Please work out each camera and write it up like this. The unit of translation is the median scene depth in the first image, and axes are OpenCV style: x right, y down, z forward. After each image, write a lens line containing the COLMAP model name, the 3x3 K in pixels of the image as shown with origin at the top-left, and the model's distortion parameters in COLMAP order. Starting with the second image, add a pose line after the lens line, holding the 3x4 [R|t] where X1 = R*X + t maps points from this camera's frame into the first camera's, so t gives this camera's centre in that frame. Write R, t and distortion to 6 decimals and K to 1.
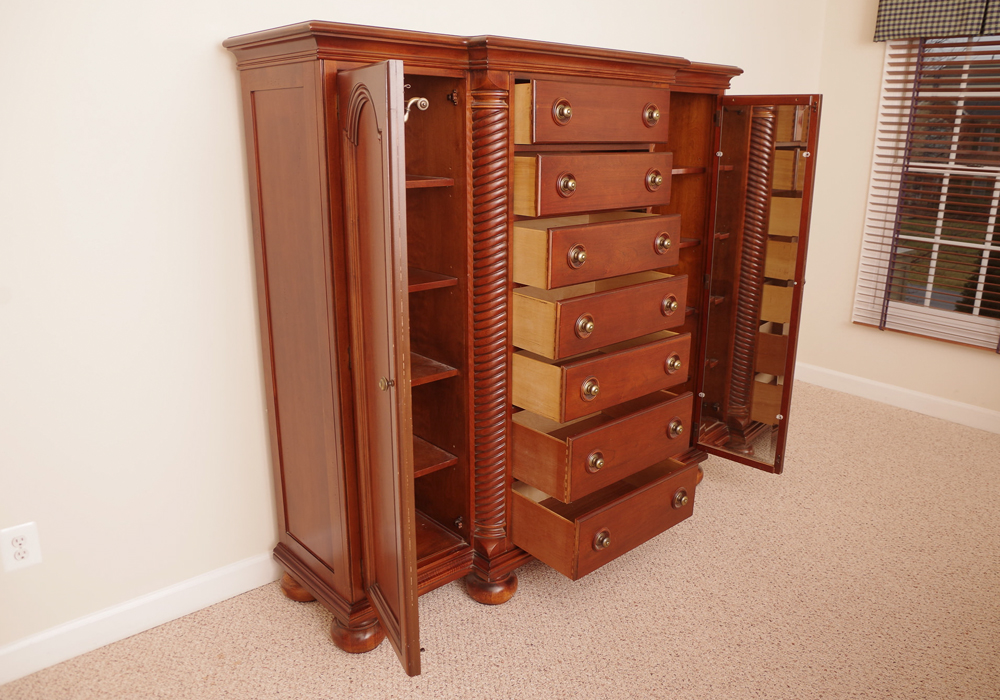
lens RADIAL K [[757.9, 0, 500.0], [0, 757.9, 350.0], [0, 0, 1]] dist [-0.037689, 0.004753]
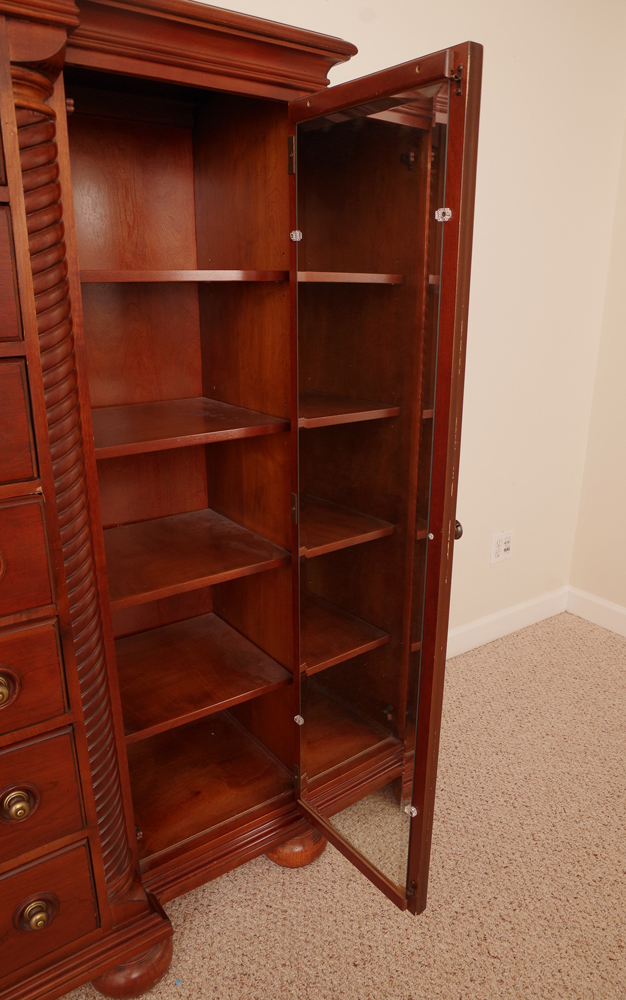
lens RADIAL K [[694.6, 0, 325.9], [0, 694.6, 521.6], [0, 0, 1]] dist [-0.065706, 0.029445]
pose [[0.995403, 0.032114, -0.090228, 0.417437], [-0.028794, 0.998868, 0.037865, -0.123186], [0.091342, -0.035093, 0.995201, 0.693629]]
